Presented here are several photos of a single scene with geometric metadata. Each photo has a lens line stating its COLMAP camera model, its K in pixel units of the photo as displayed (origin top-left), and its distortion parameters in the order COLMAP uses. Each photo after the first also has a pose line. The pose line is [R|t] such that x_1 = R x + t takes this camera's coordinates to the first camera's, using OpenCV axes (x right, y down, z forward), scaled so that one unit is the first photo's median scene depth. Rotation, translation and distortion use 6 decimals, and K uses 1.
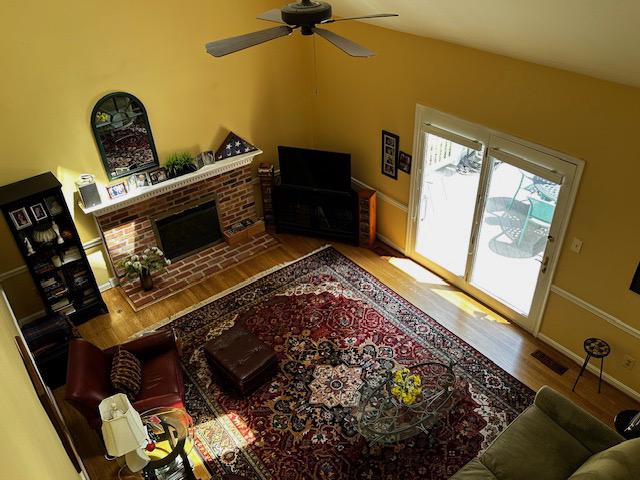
lens RADIAL K [[523.2, 0, 320.0], [0, 523.2, 240.0], [0, 0, 1]] dist [0.154175, -0.309175]
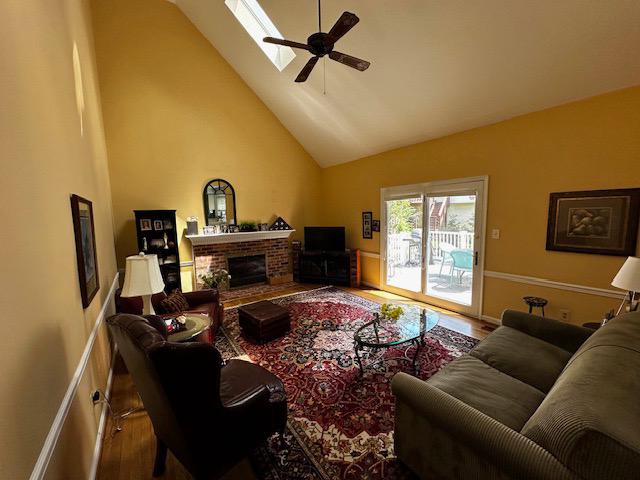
lens RADIAL K [[254.9, 0, 320.0], [0, 254.9, 240.0], [0, 0, 1]] dist [-0.001627, -0.000346]
pose [[0.998776, 0.021002, -0.044787, 0.016839], [-0.040048, 0.874765, -0.482889, 0.329847], [0.029036, 0.484092, 0.874535, 0.311383]]
